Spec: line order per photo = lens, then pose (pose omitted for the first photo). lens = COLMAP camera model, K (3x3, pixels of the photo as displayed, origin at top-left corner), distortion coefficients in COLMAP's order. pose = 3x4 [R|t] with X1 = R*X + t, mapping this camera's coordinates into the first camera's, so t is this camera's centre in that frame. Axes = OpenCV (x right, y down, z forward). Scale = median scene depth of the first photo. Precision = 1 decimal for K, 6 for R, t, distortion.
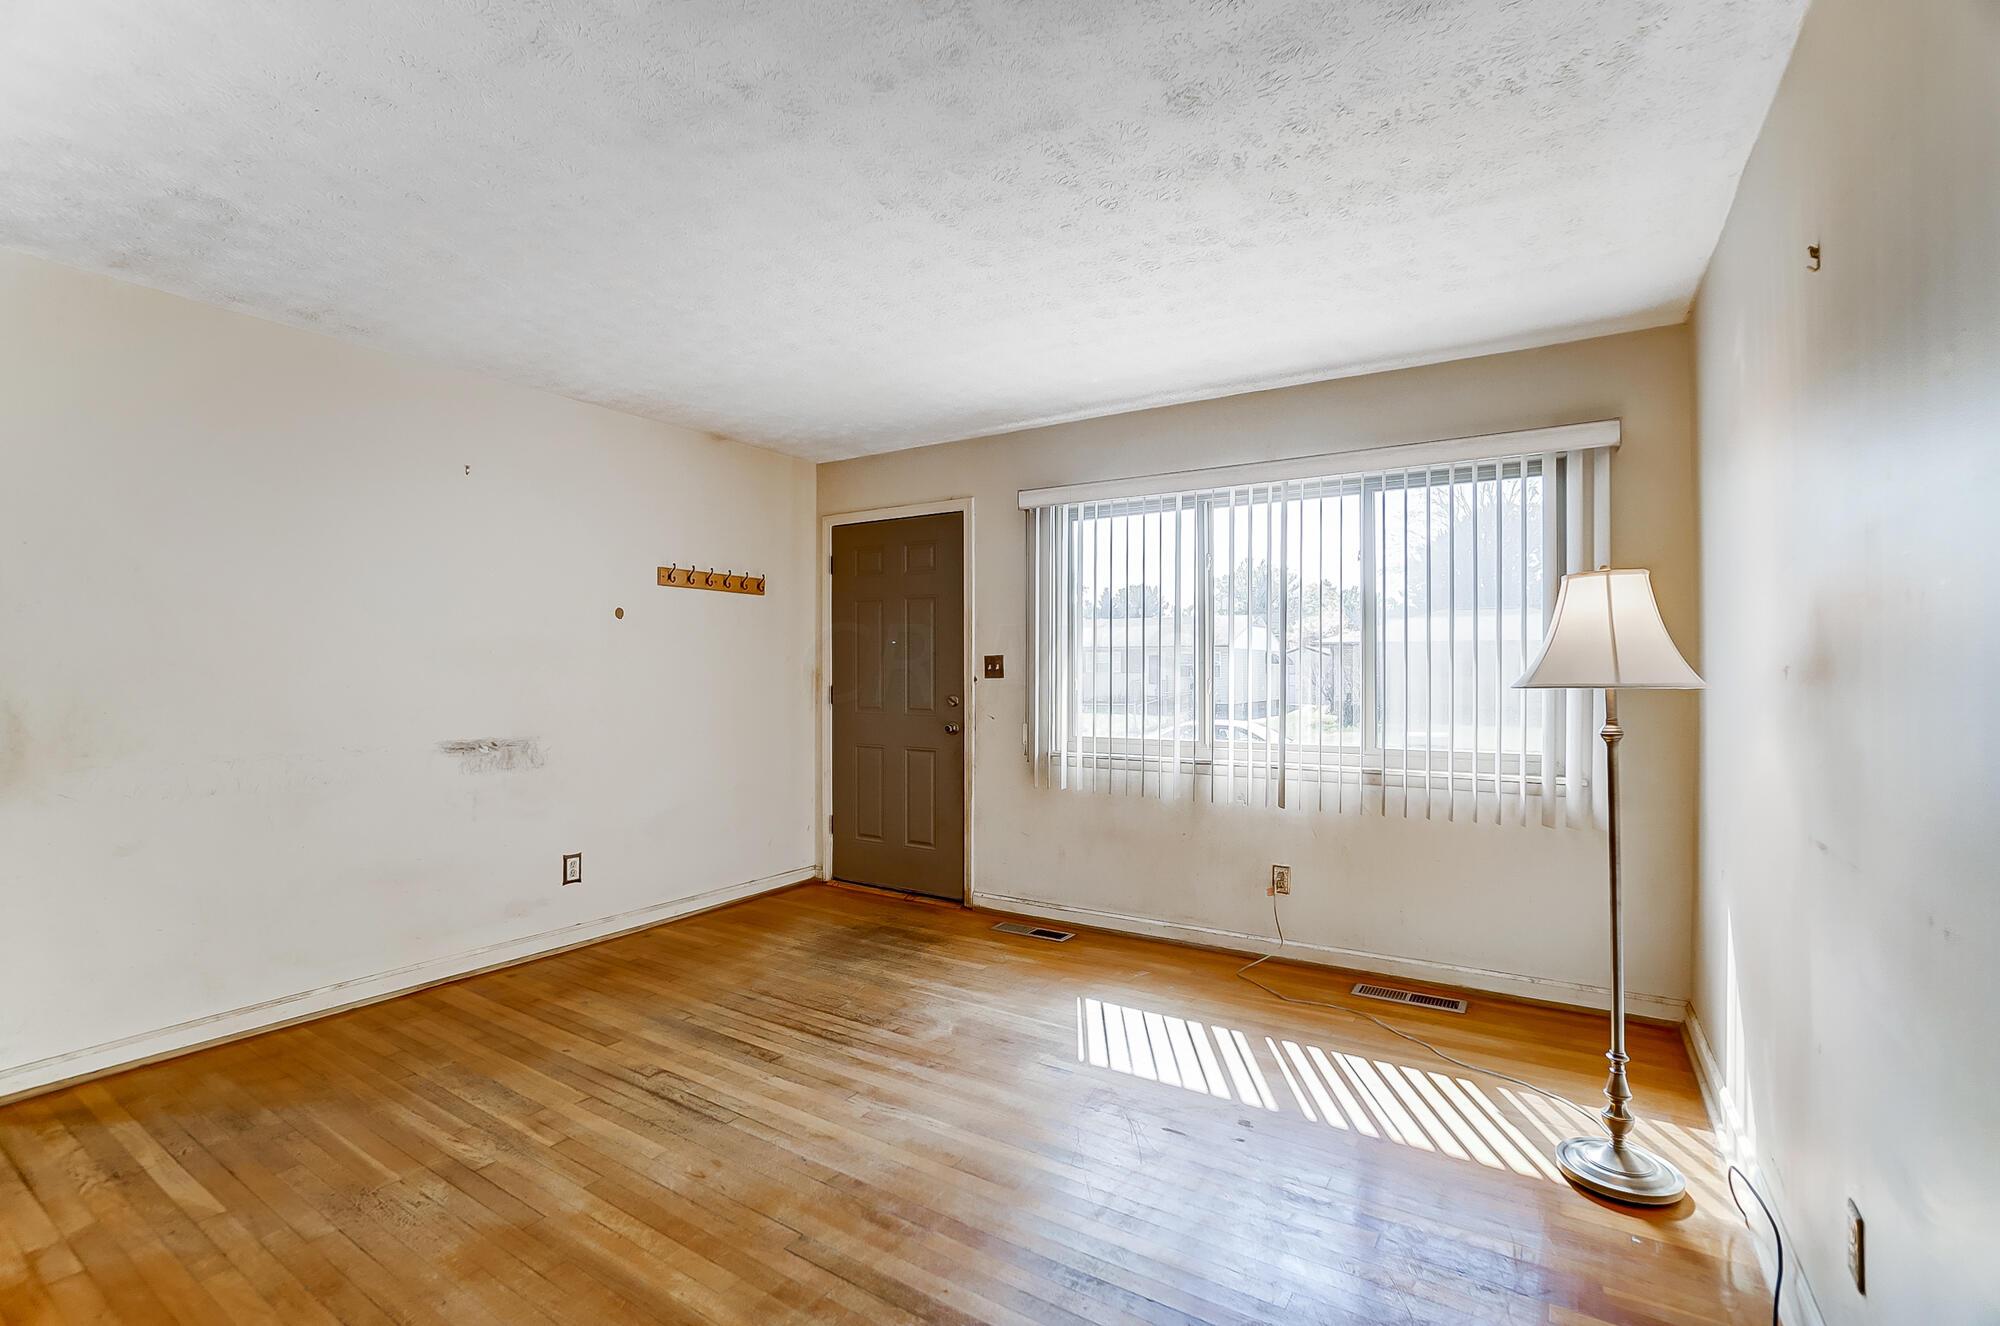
lens RADIAL K [[905.3, 0, 982.8], [0, 905.3, 664.2], [0, 0, 1]] dist [-0.062883, 0.023140]
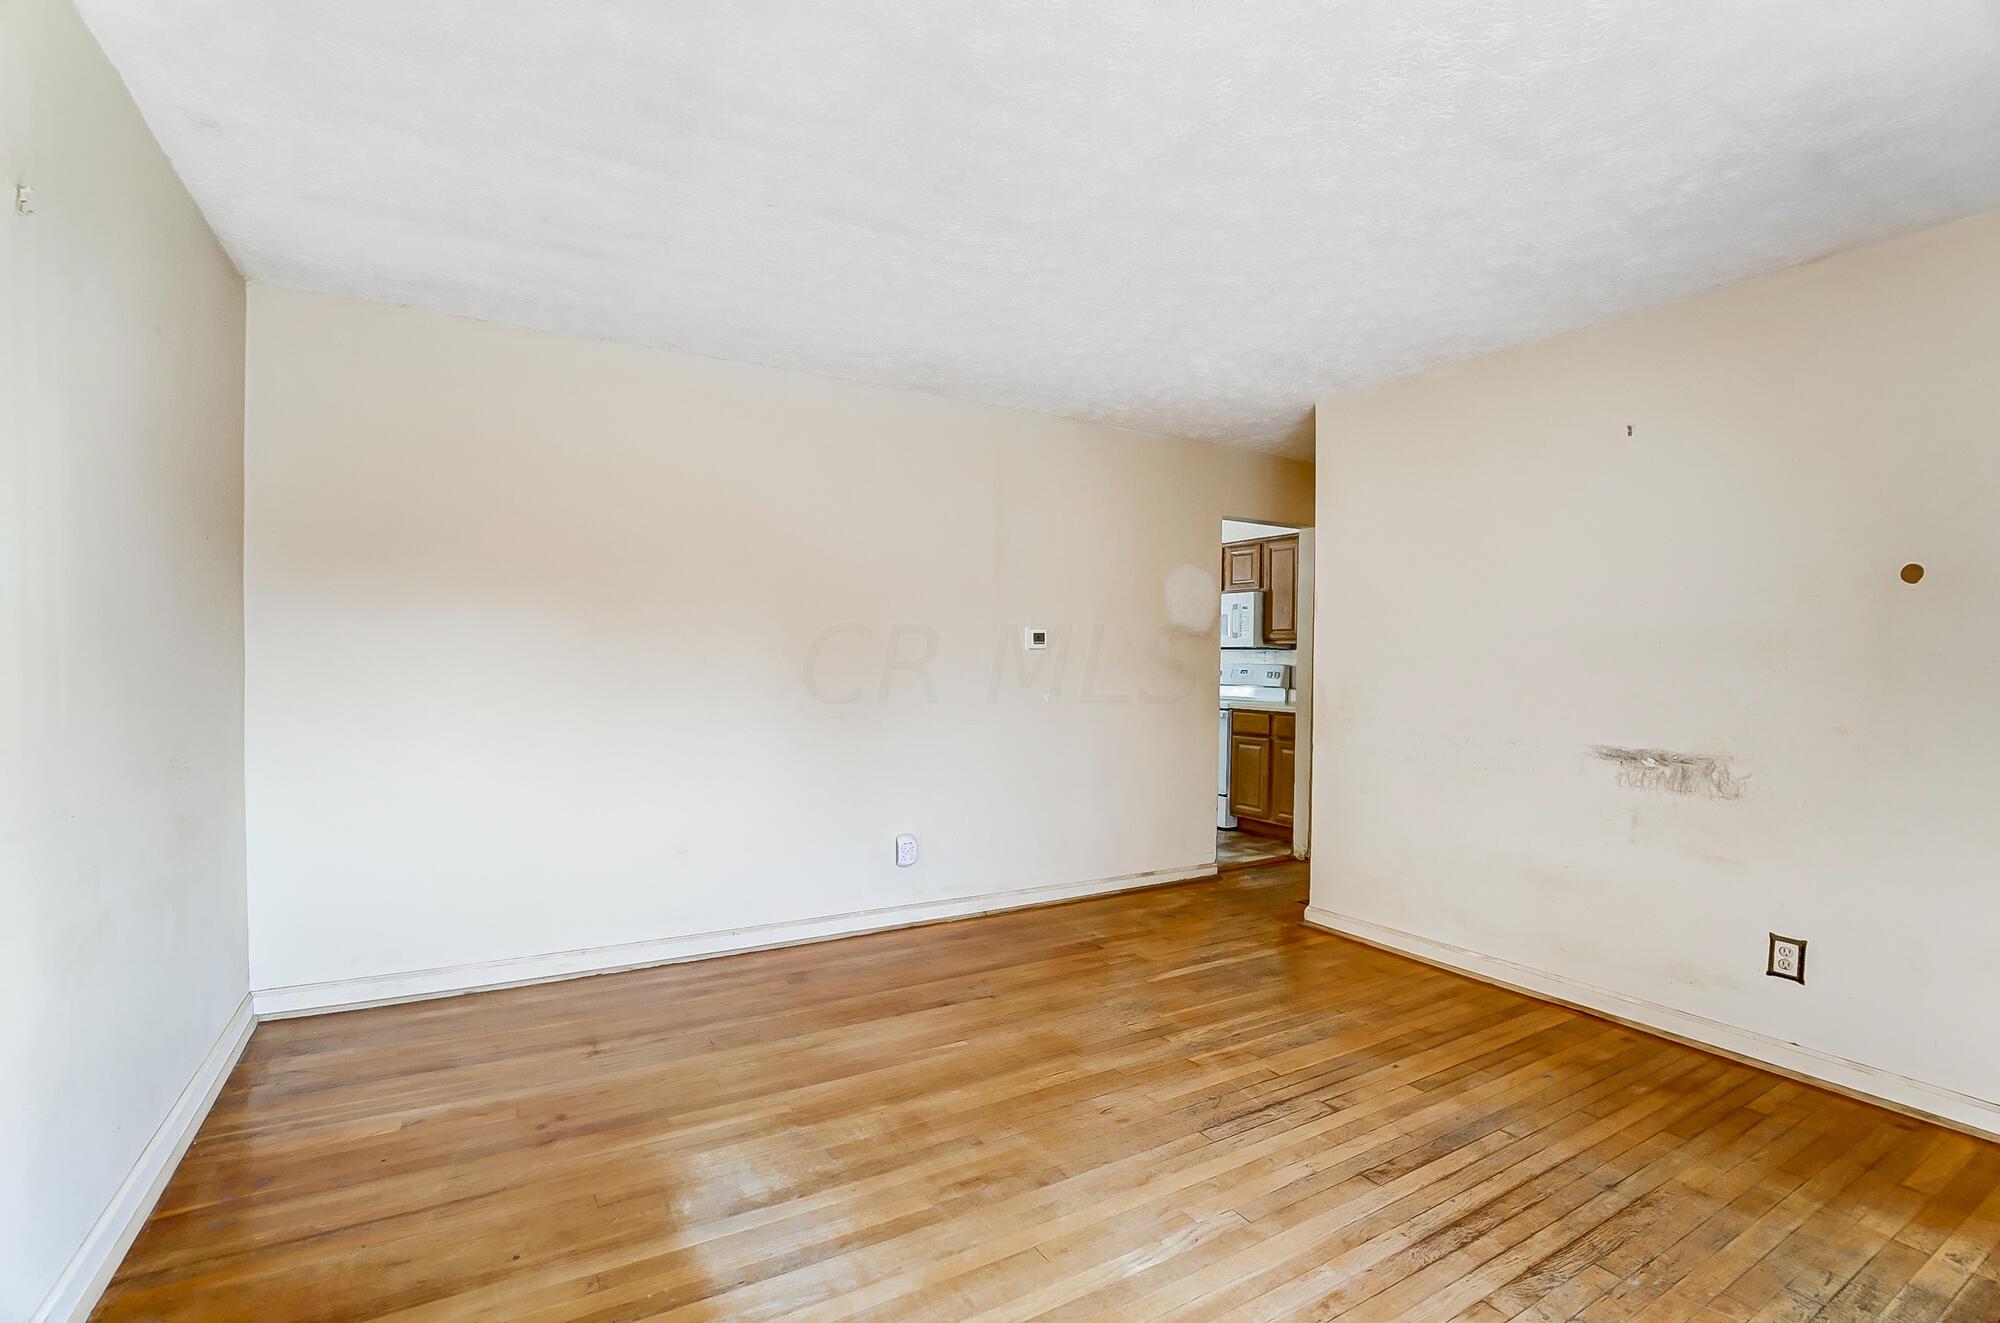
lens RADIAL K [[905.3, 0, 982.8], [0, 905.3, 662.7], [0, 0, 1]] dist [-0.062883, 0.023140]
pose [[-0.452460, -0.005318, -0.891769, 0.453487], [-0.006656, 0.999975, -0.002586, 0.009588], [0.891760, 0.004765, -0.452484, 0.821130]]
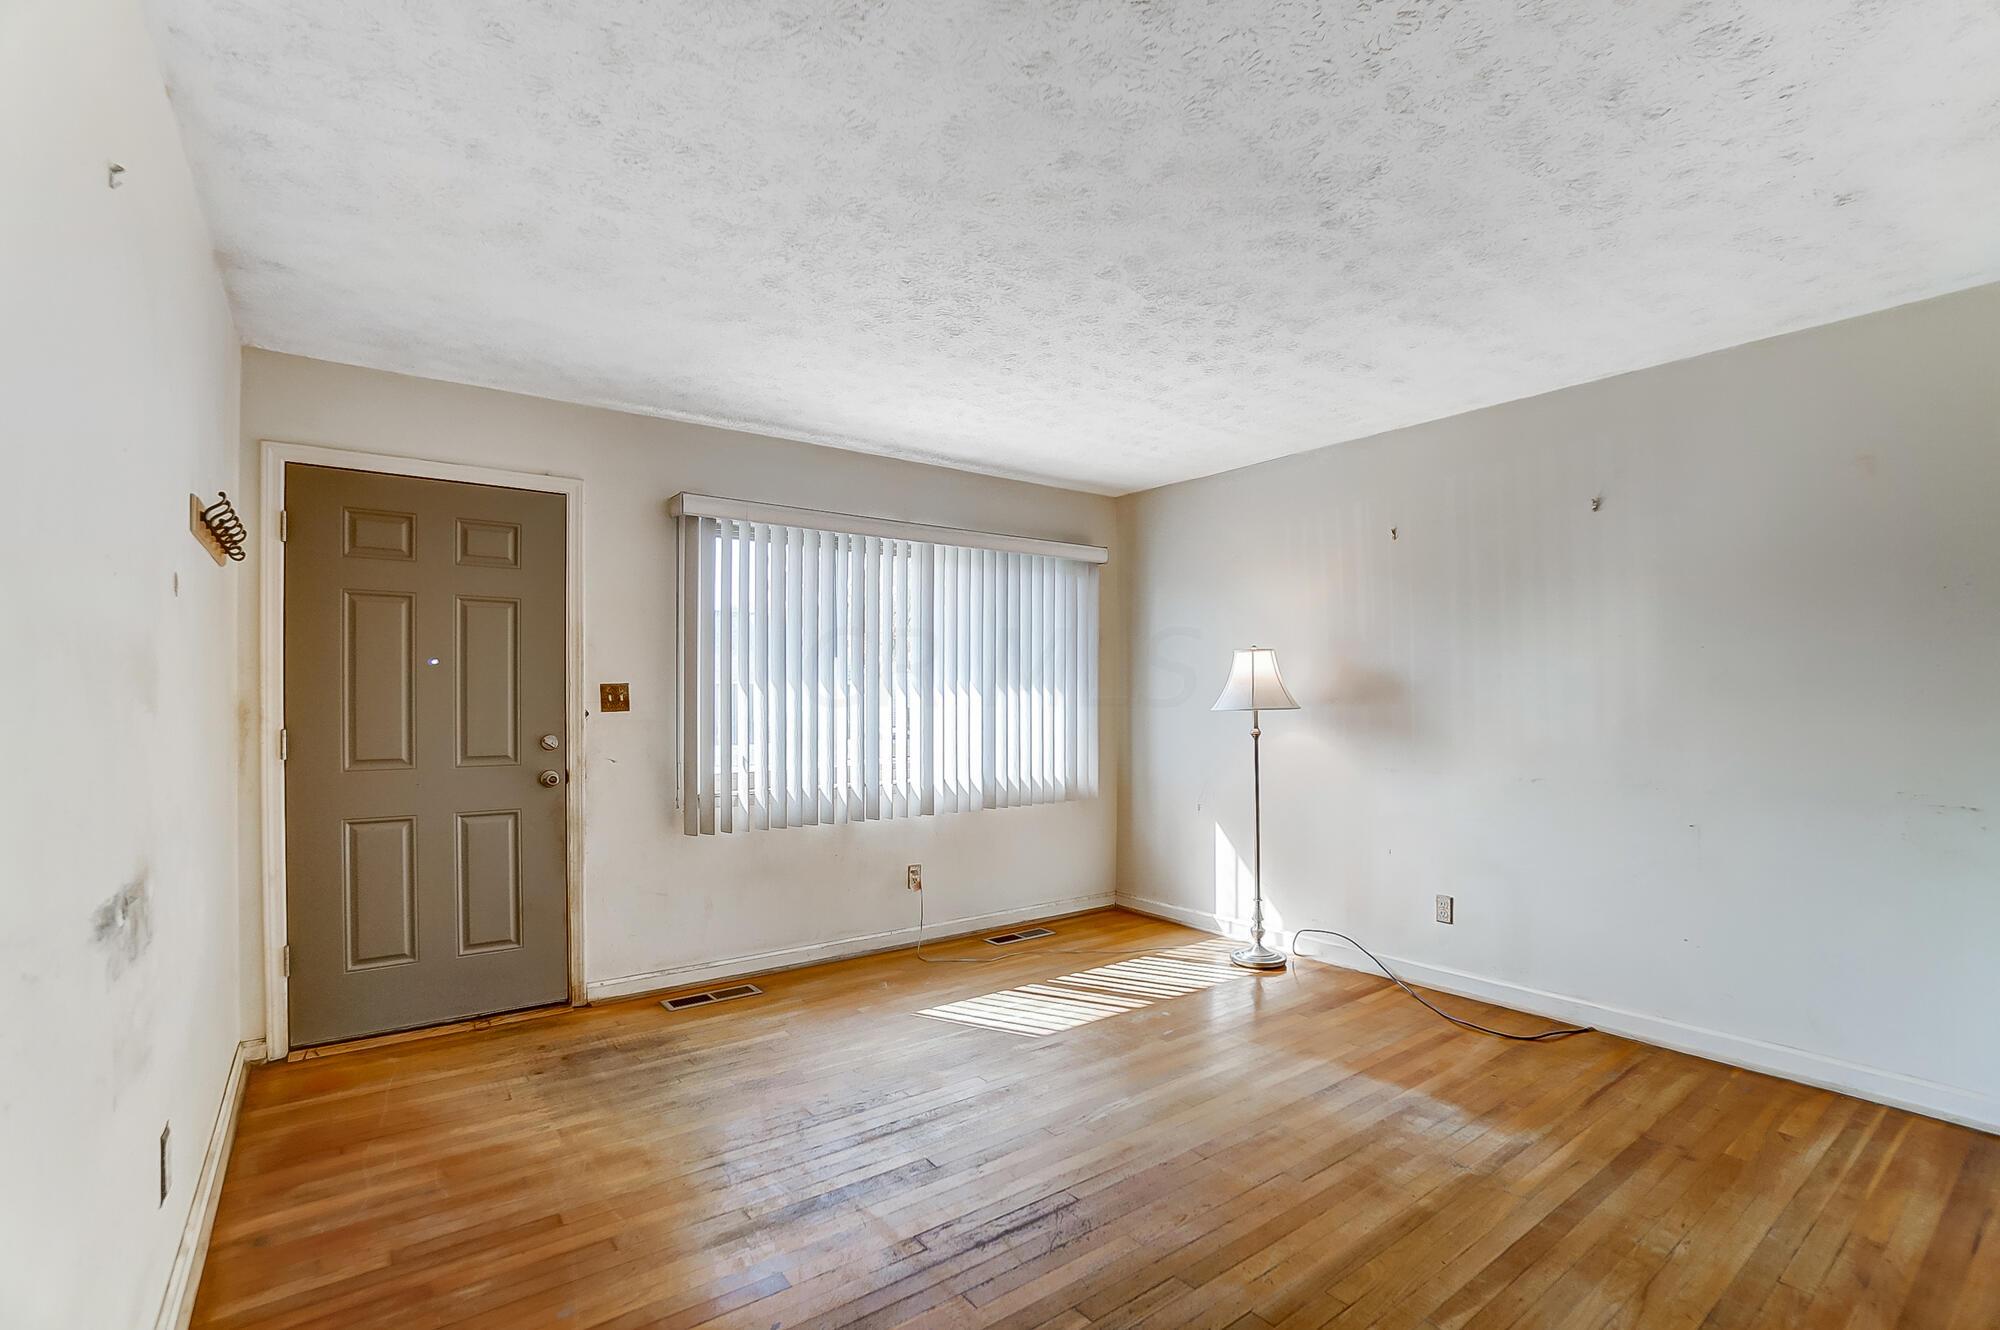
lens RADIAL K [[900.1, 0, 996.0], [0, 900.1, 700.7], [0, 0, 1]] dist [-0.063898, 0.022132]
pose [[0.339535, -0.003902, 0.940585, -0.786250], [-0.003726, 0.999978, 0.005494, 0.000000], [-0.940586, -0.005370, 0.339513, 0.519522]]
